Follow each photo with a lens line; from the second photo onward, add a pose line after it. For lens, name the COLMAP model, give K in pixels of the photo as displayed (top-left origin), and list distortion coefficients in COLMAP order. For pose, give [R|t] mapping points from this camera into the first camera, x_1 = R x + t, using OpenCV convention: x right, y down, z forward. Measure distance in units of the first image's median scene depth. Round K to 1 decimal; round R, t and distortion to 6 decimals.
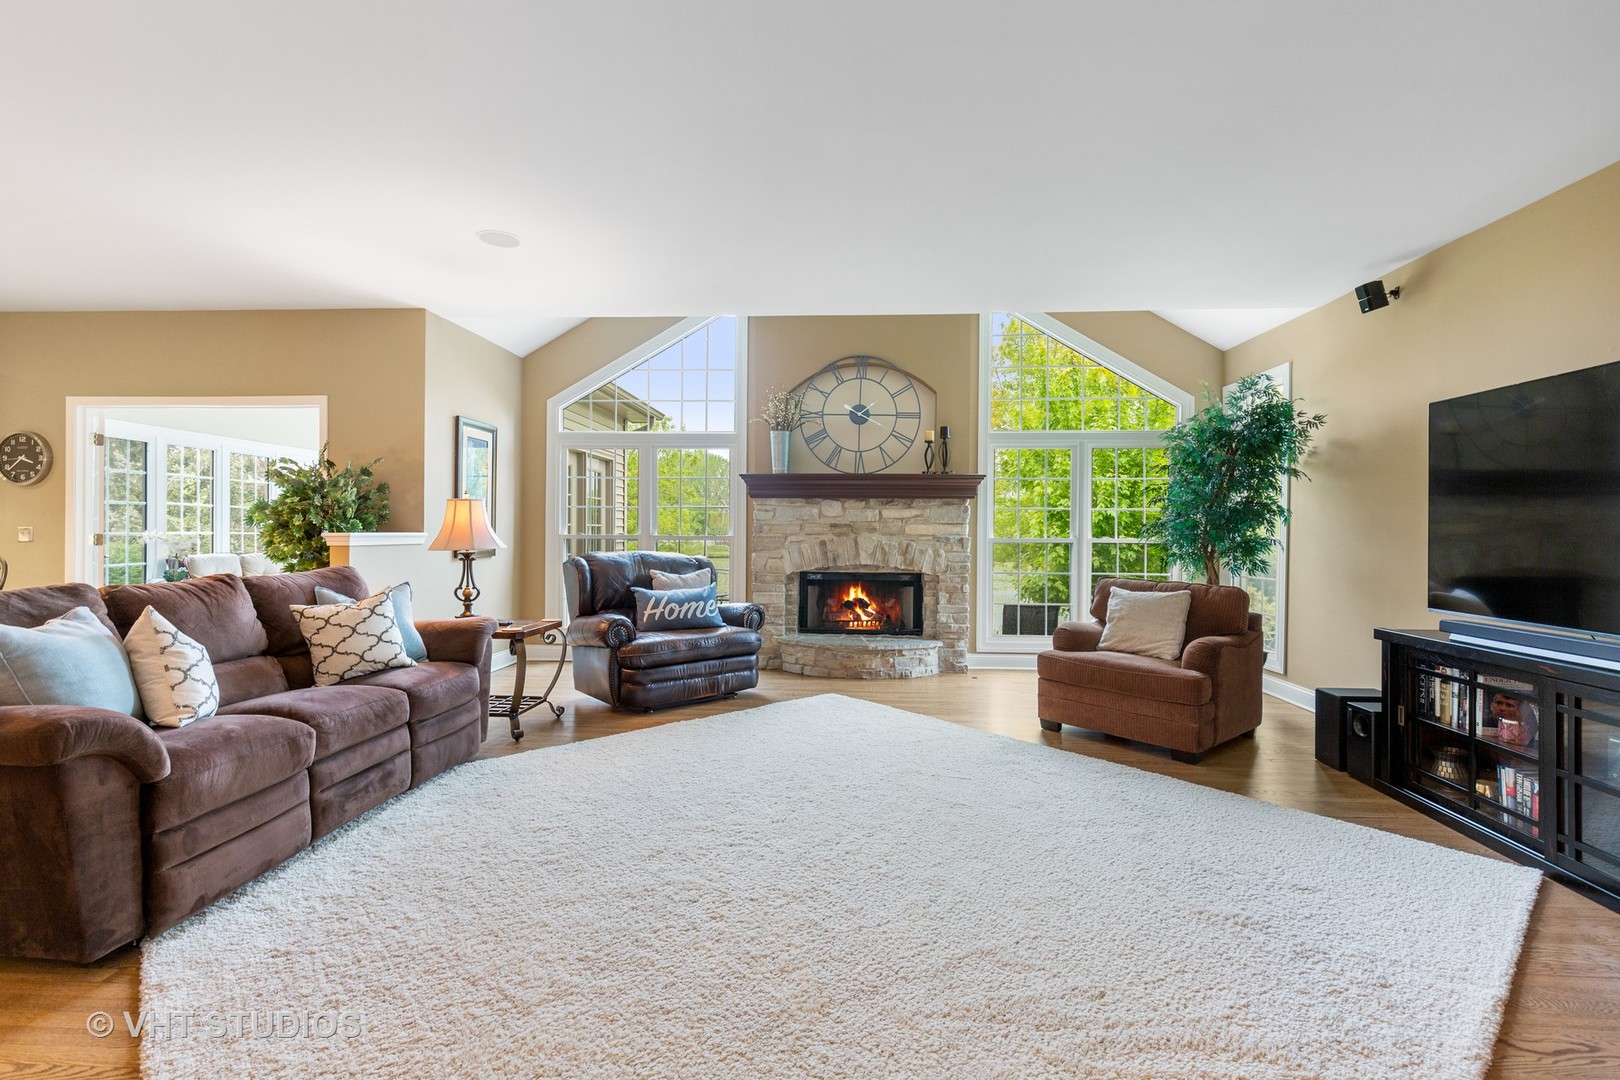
lens RADIAL K [[741.6, 0, 810.6], [0, 741.6, 536.3], [0, 0, 1]] dist [0.008147, -0.001557]
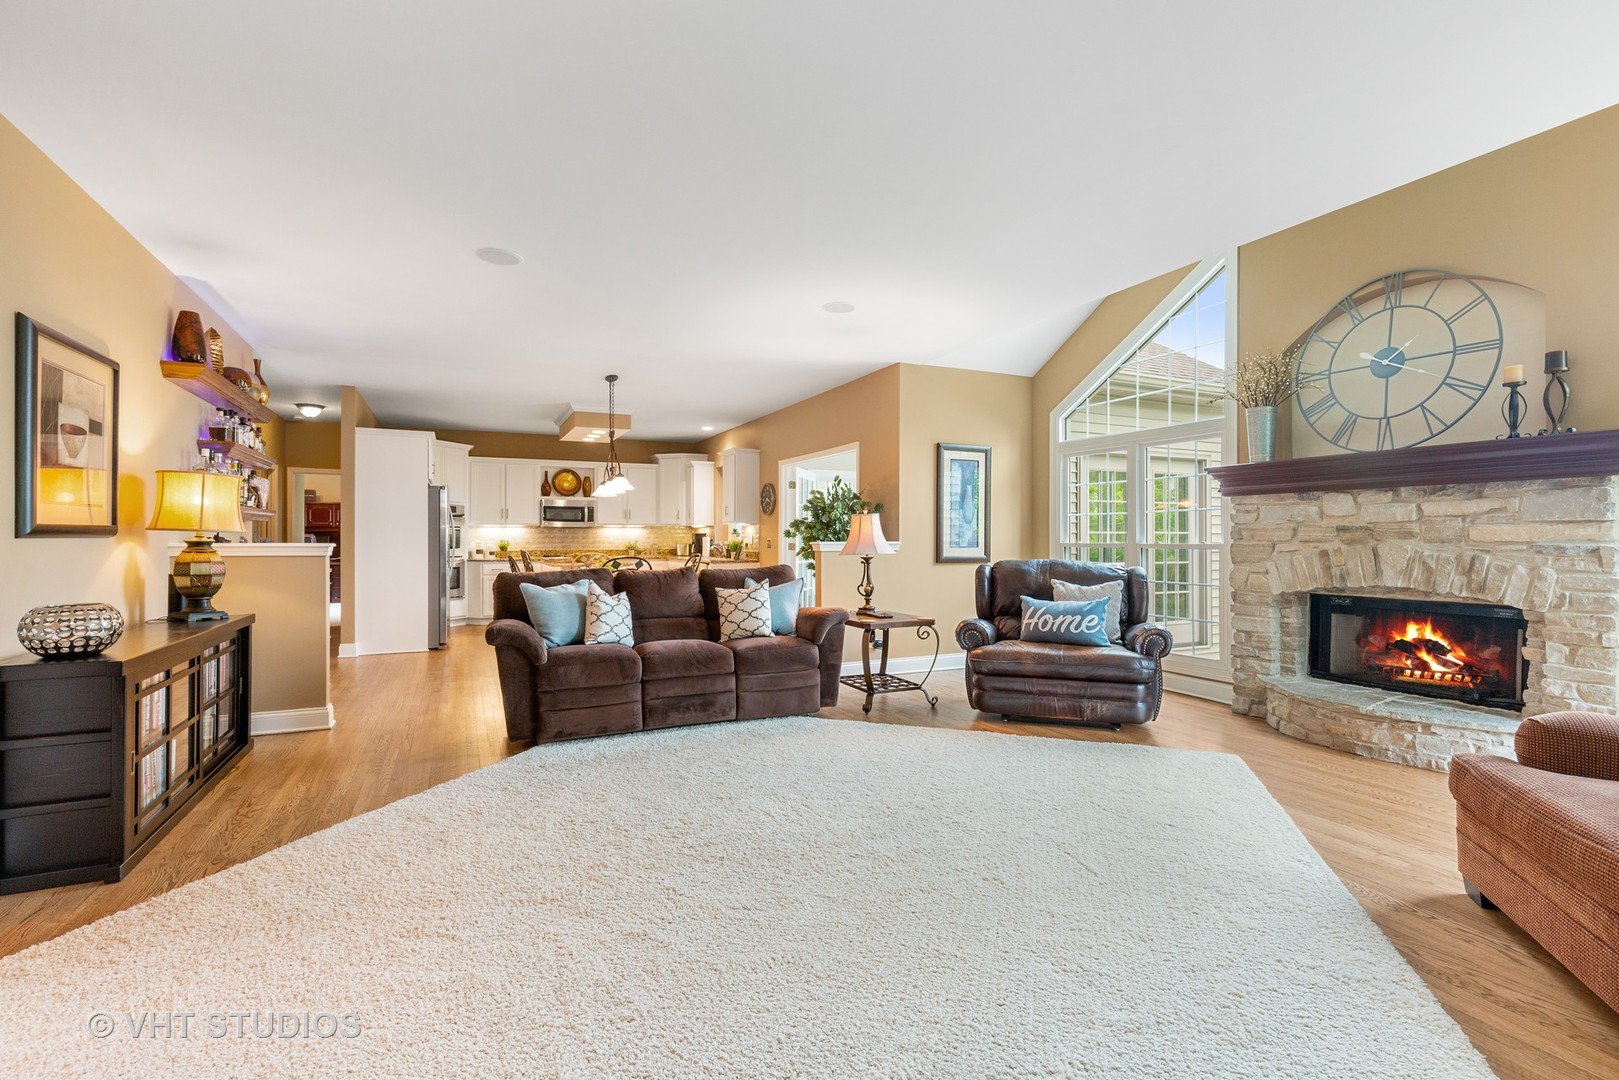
lens RADIAL K [[741.1, 0, 812.5], [0, 741.1, 535.0], [0, 0, 1]] dist [0.008147, -0.001557]
pose [[0.481013, -0.012101, -0.876630, 0.408391], [-0.000642, 0.999900, -0.014154, 0.001401], [0.876713, 0.007371, 0.480957, 0.223982]]
